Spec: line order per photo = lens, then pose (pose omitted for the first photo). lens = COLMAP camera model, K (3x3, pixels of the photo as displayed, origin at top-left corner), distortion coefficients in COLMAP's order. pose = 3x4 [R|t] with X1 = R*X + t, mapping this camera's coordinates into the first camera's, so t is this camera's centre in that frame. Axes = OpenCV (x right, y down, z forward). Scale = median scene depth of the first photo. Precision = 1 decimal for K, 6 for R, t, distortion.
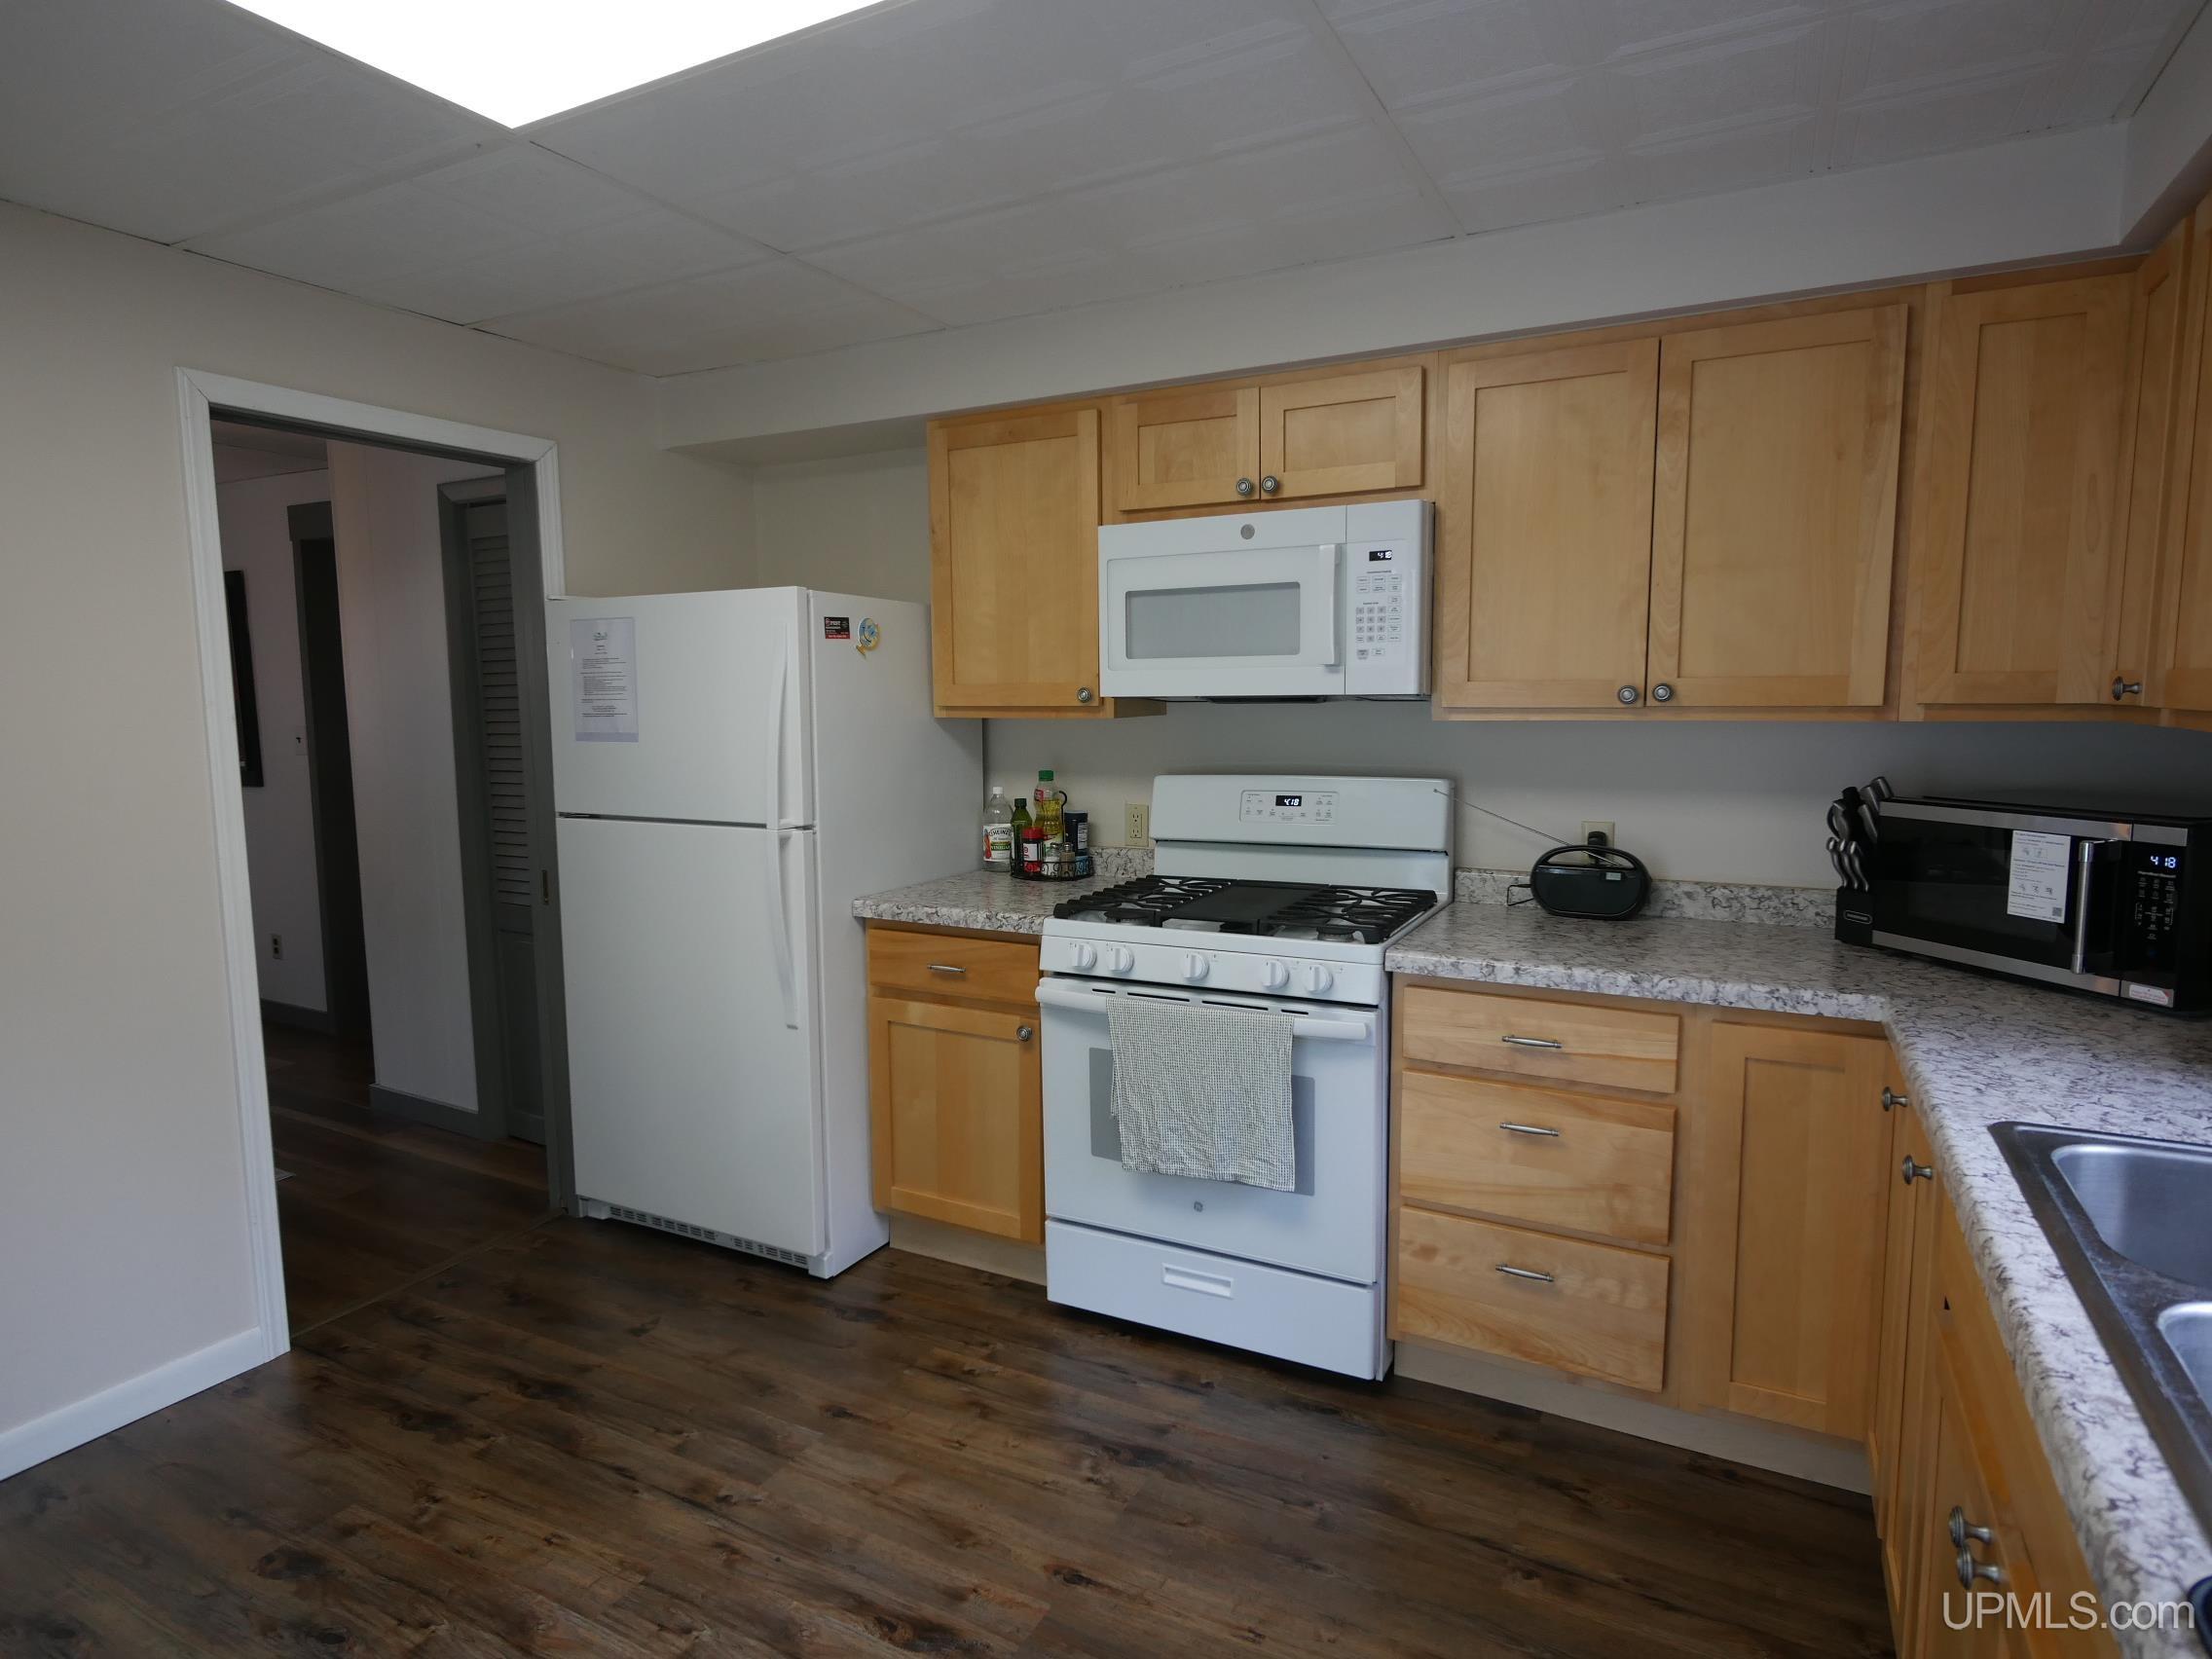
lens RADIAL K [[1276.4, 0, 1108.3], [0, 1276.4, 831.5], [0, 0, 1]] dist [0.002290, 0.000084]
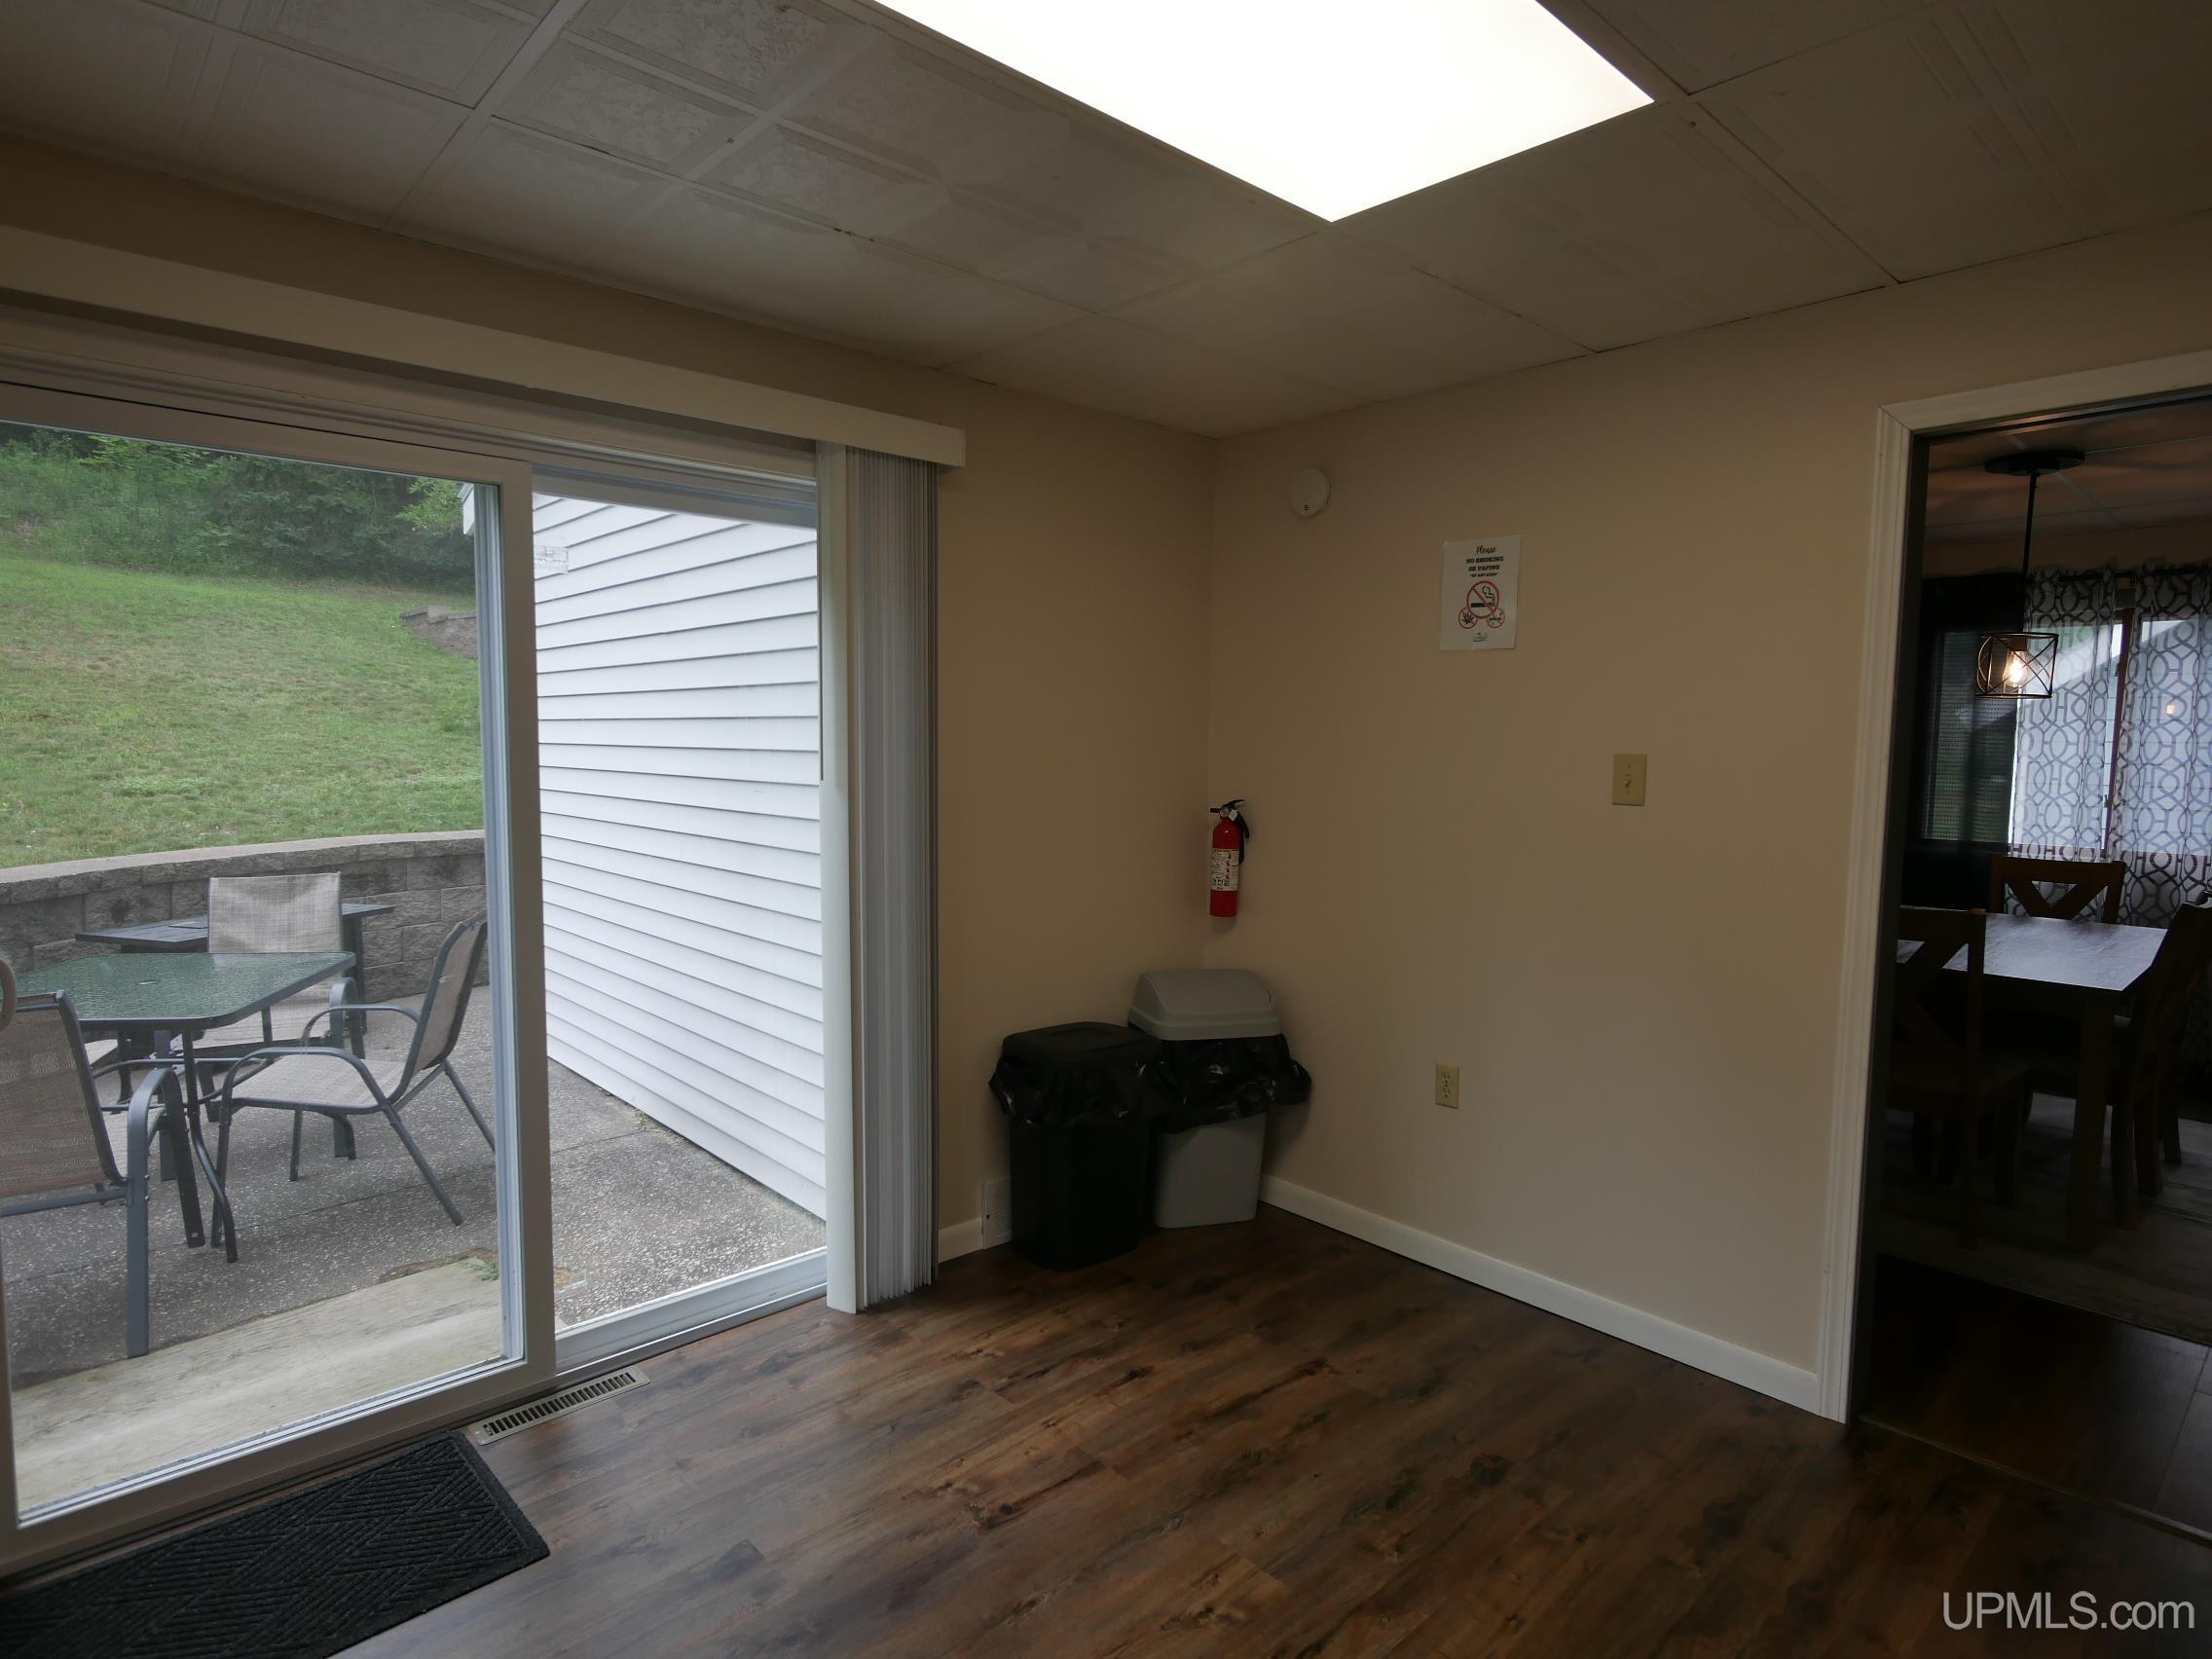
lens RADIAL K [[1276.4, 0, 1113.8], [0, 1276.4, 832.3], [0, 0, 1]] dist [0.002290, 0.000084]
pose [[-0.364995, 0.080935, -0.927485, 0.461611], [-0.110324, 0.985435, 0.129408, -0.102506], [0.924450, 0.149557, -0.350750, 0.885389]]
